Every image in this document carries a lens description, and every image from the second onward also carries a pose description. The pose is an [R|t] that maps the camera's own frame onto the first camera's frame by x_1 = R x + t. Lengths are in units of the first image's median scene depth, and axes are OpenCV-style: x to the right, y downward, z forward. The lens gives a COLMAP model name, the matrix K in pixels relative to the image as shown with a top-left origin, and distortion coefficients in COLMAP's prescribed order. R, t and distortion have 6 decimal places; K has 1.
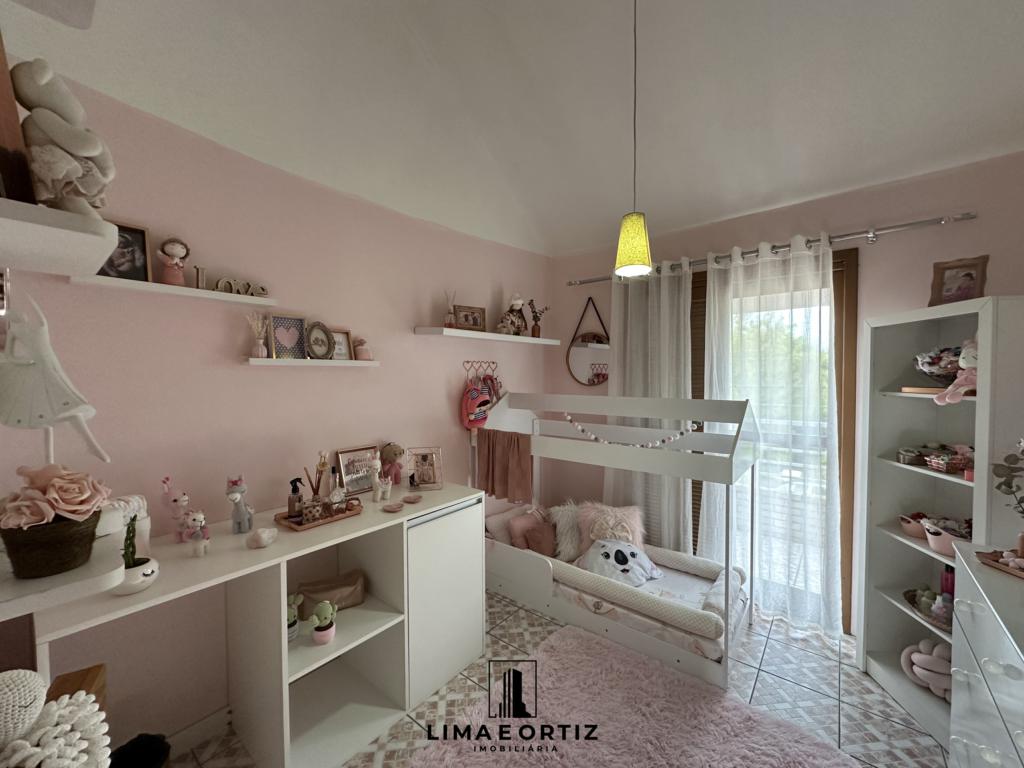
lens RADIAL K [[406.4, 0, 513.5], [0, 406.4, 380.5], [0, 0, 1]] dist [-0.004916, 0.001081]
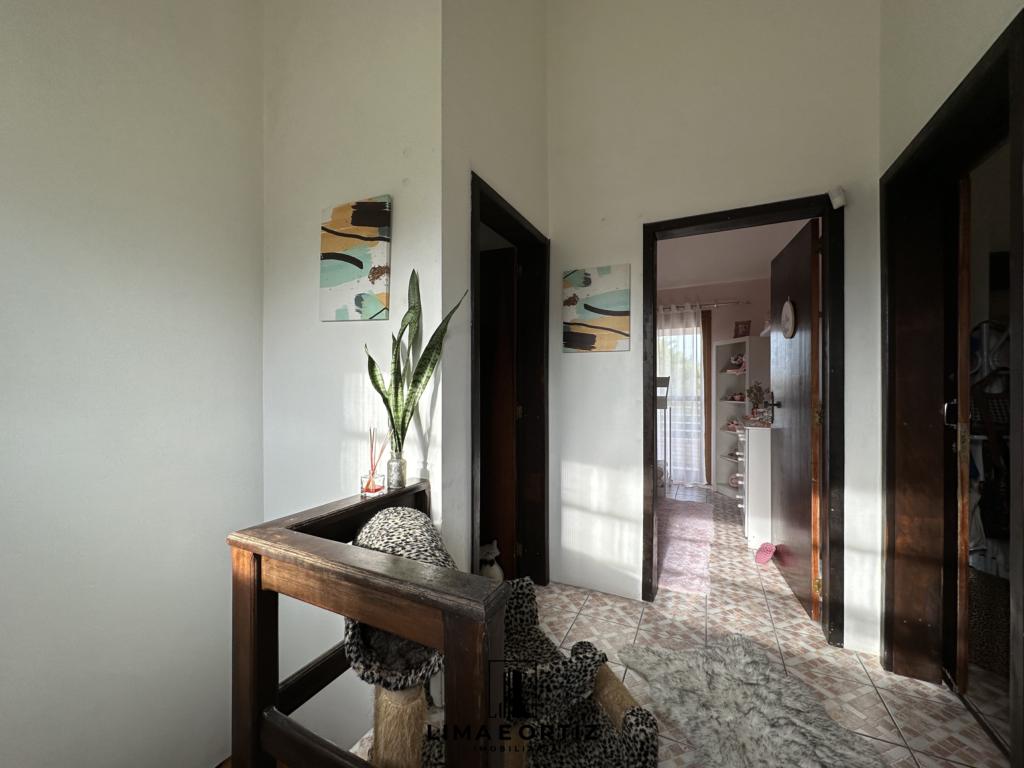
lens RADIAL K [[406.4, 0, 509.7], [0, 406.4, 382.2], [0, 0, 1]] dist [-0.004916, 0.001081]
pose [[0.973994, -0.003784, 0.226543, -0.805173], [0.006636, 0.999908, -0.011831, 0.100601], [-0.226477, 0.013026, 0.973929, -1.005116]]
